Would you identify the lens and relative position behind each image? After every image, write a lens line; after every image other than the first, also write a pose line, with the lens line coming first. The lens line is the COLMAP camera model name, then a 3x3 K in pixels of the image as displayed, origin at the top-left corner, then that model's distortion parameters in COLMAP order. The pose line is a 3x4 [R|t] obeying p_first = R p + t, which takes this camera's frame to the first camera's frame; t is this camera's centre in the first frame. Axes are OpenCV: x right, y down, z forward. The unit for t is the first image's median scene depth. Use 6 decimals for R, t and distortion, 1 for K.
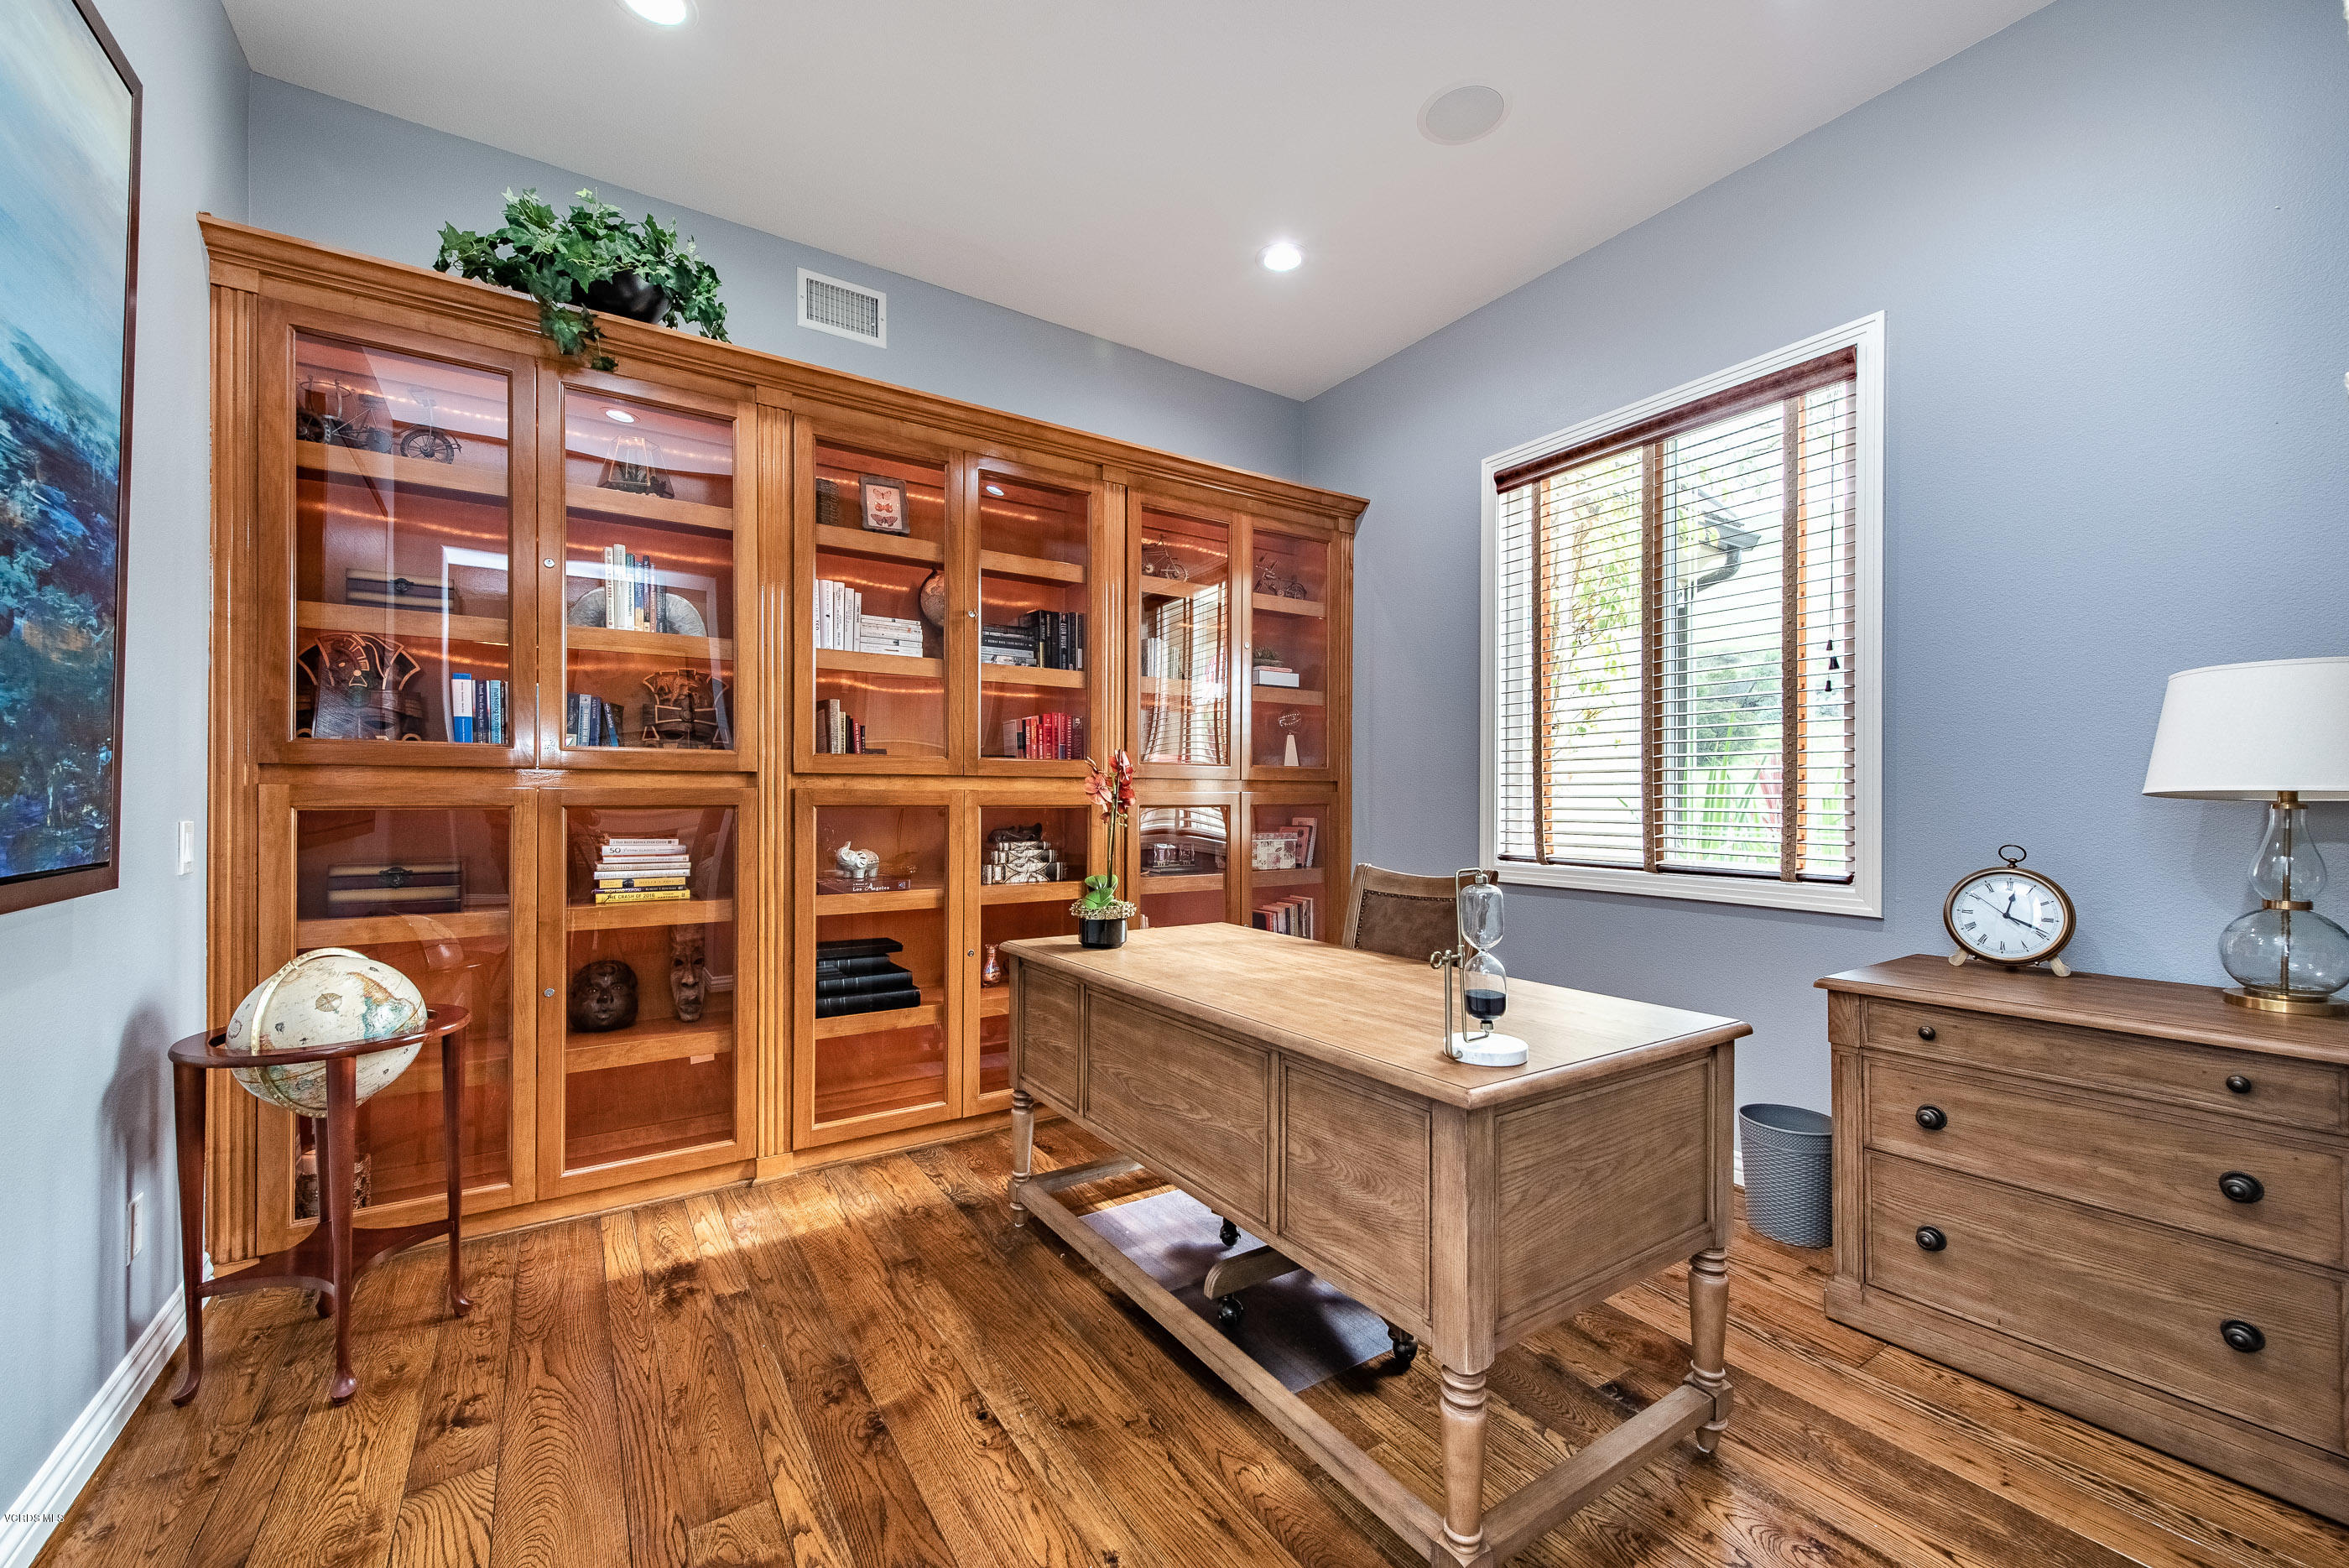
lens RADIAL K [[927.8, 0, 1181.6], [0, 927.8, 782.2], [0, 0, 1]] dist [0.002523, -0.000146]
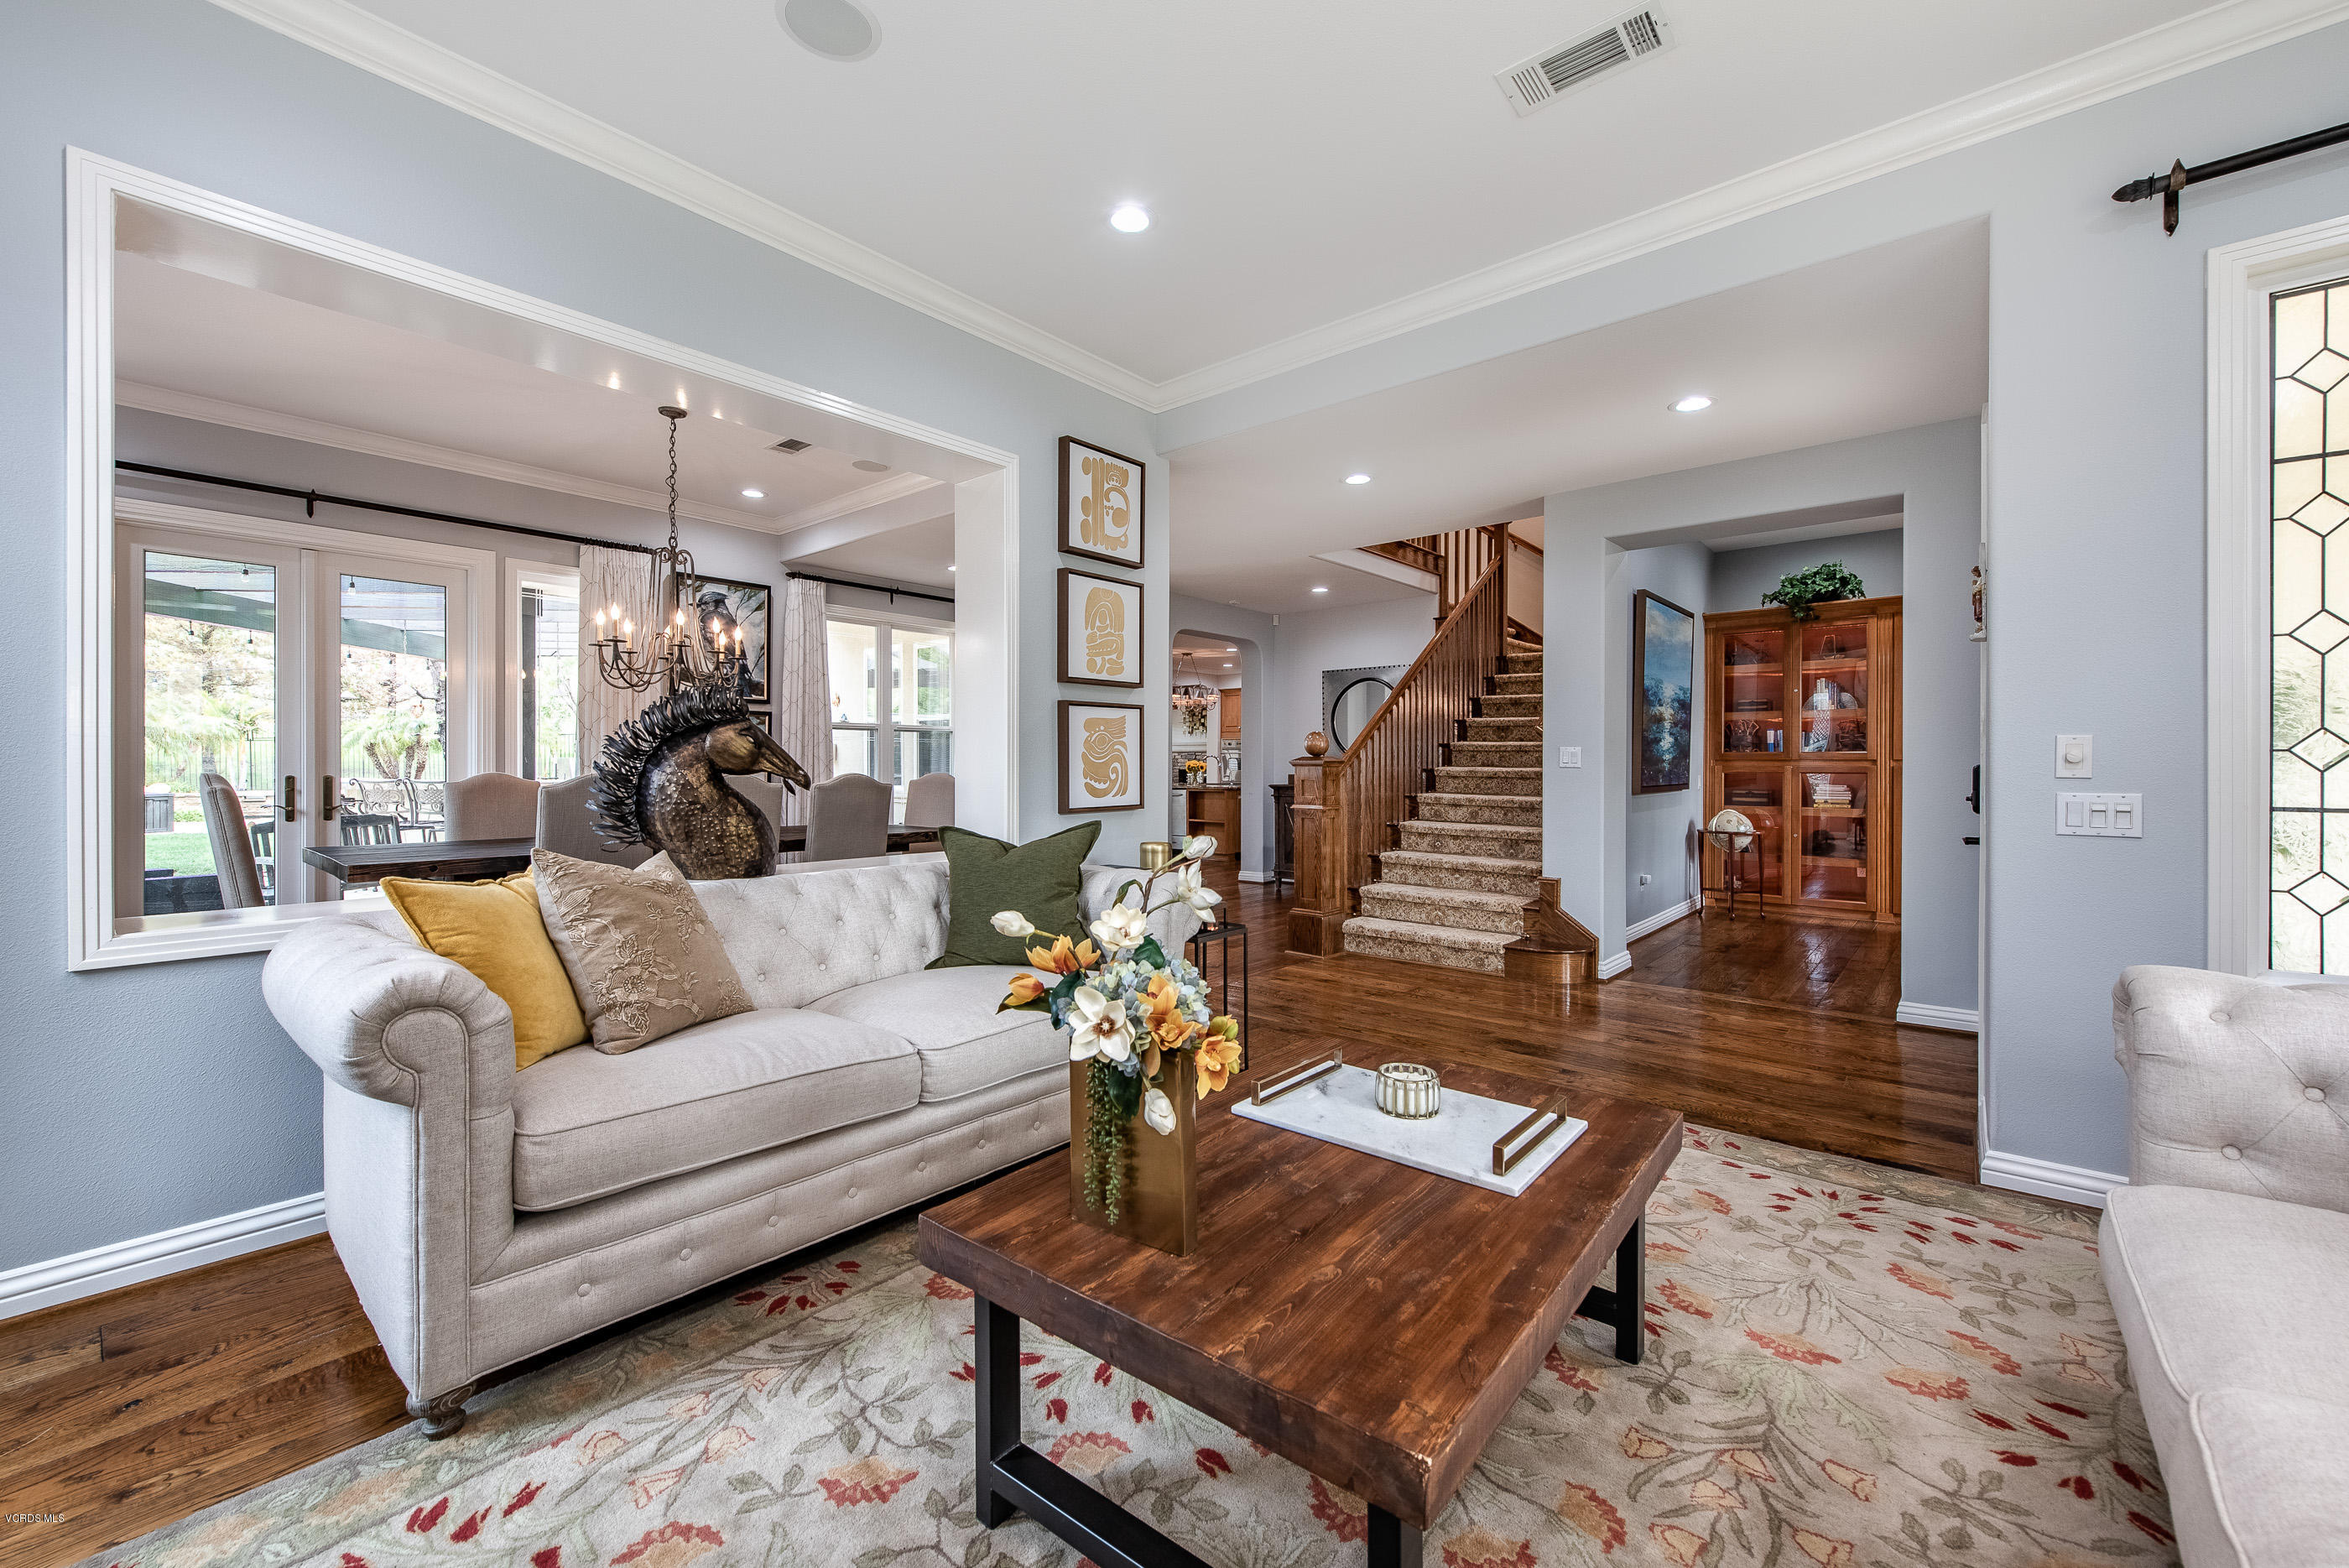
lens RADIAL K [[927.8, 0, 1181.6], [0, 927.8, 782.2], [0, 0, 1]] dist [0.002523, -0.000146]
pose [[0.260325, -0.000064, -0.965521, 1.758687], [-0.000359, 1.000000, -0.000163, 0.060631], [0.965521, 0.000390, 0.260325, -1.747695]]
